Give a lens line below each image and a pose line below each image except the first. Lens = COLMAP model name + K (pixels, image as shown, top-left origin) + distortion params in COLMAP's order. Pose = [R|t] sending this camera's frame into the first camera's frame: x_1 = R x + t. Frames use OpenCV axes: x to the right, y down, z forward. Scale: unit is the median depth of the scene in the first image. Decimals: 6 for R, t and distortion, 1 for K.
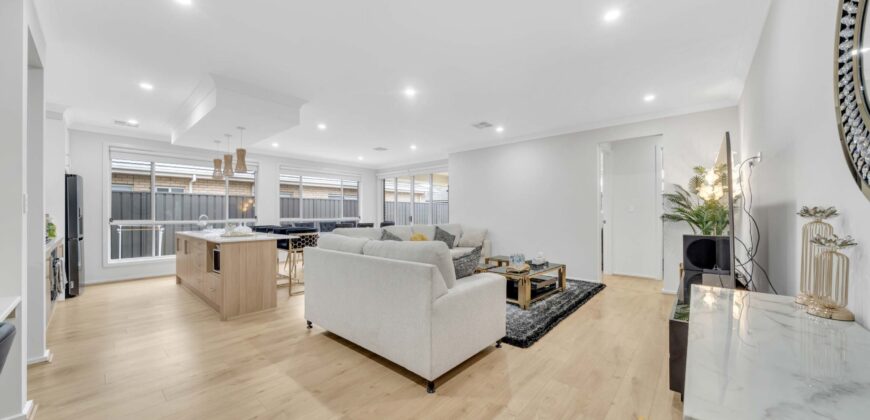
lens RADIAL K [[304.0, 0, 438.4], [0, 304.0, 213.0], [0, 0, 1]] dist [0.000232, -0.000025]
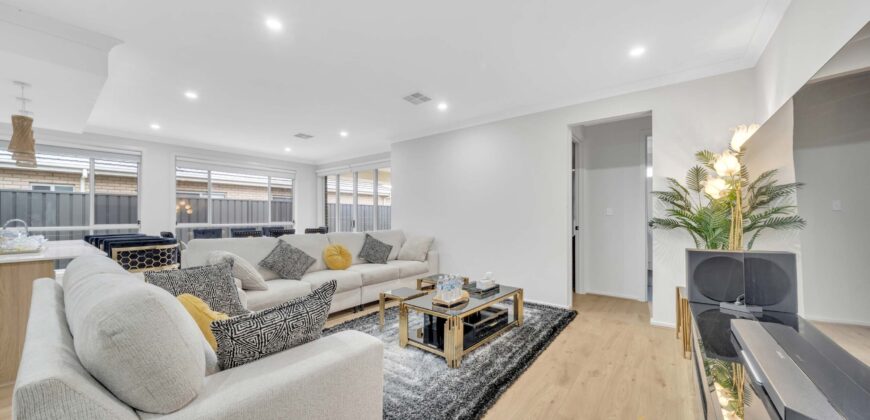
lens RADIAL K [[303.9, 0, 436.7], [0, 303.9, 217.3], [0, 0, 1]] dist [-0.001138, -0.000118]
pose [[0.998138, 0.000442, 0.060992, 0.143305], [-0.000510, 0.999999, 0.001108, 0.000244], [-0.060992, -0.001137, 0.998138, 0.246615]]
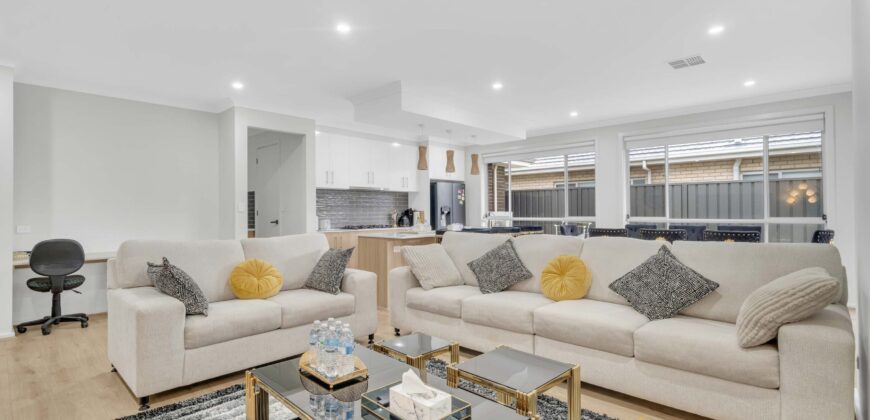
lens RADIAL K [[413.9, 0, 433.4], [0, 413.9, 203.8], [0, 0, 1]] dist [0.009326, 0.000104]
pose [[-0.037215, -0.012615, -0.999228, 0.563627], [0.007612, 0.999888, -0.012907, -0.004033], [0.999278, -0.008086, -0.037115, 0.851958]]
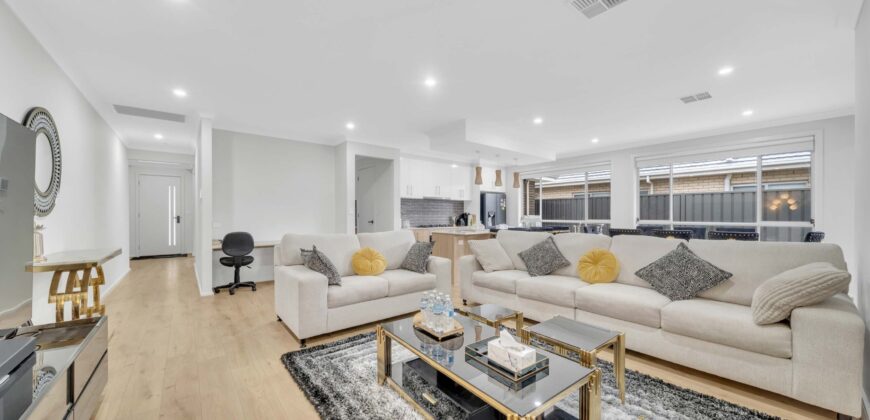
lens RADIAL K [[304.0, 0, 438.4], [0, 304.0, 213.0], [0, 0, 1]] dist [0.000232, -0.000025]
pose [[-0.152179, -0.000911, -0.988352, 0.572284], [0.002985, 0.999995, -0.001381, -0.004167], [0.988348, -0.003161, -0.152176, 0.807590]]
